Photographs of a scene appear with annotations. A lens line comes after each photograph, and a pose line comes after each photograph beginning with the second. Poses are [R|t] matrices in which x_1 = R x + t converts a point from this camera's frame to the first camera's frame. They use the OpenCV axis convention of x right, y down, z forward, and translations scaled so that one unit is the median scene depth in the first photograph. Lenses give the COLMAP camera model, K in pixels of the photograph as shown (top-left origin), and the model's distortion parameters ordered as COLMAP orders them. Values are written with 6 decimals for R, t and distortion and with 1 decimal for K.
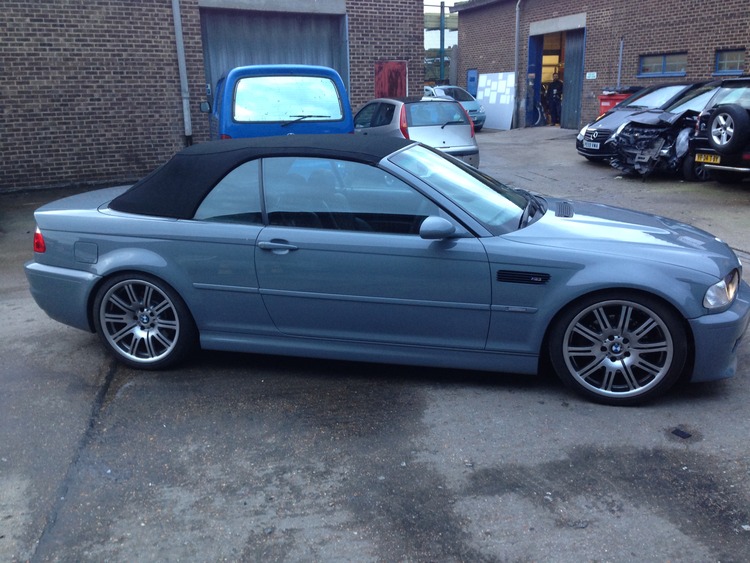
lens RADIAL K [[718.0, 0, 375.0], [0, 718.0, 281.5], [0, 0, 1]] dist [0.096153, -0.237971]
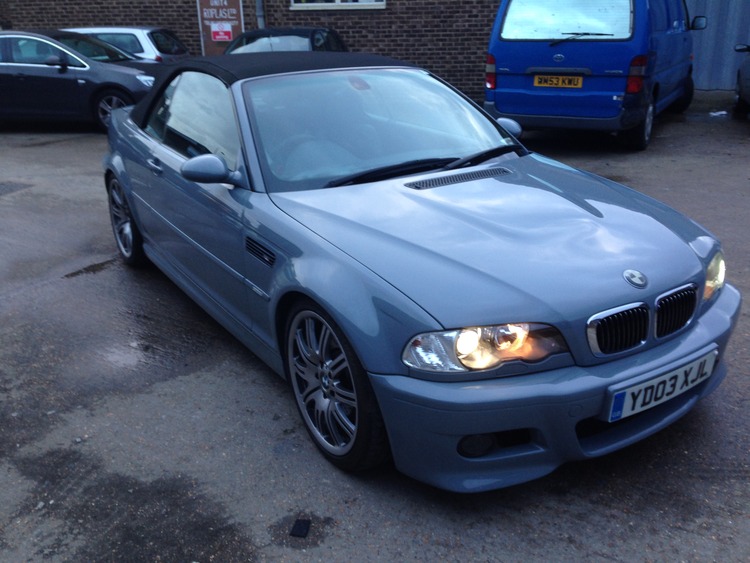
lens RADIAL K [[718.0, 0, 375.0], [0, 718.0, 281.5], [0, 0, 1]] dist [0.096153, -0.237971]
pose [[0.709651, 0.240157, -0.662359, 0.273334], [-0.171884, 0.970720, 0.167805, -0.041393], [0.683265, -0.005234, 0.730152, 0.182495]]
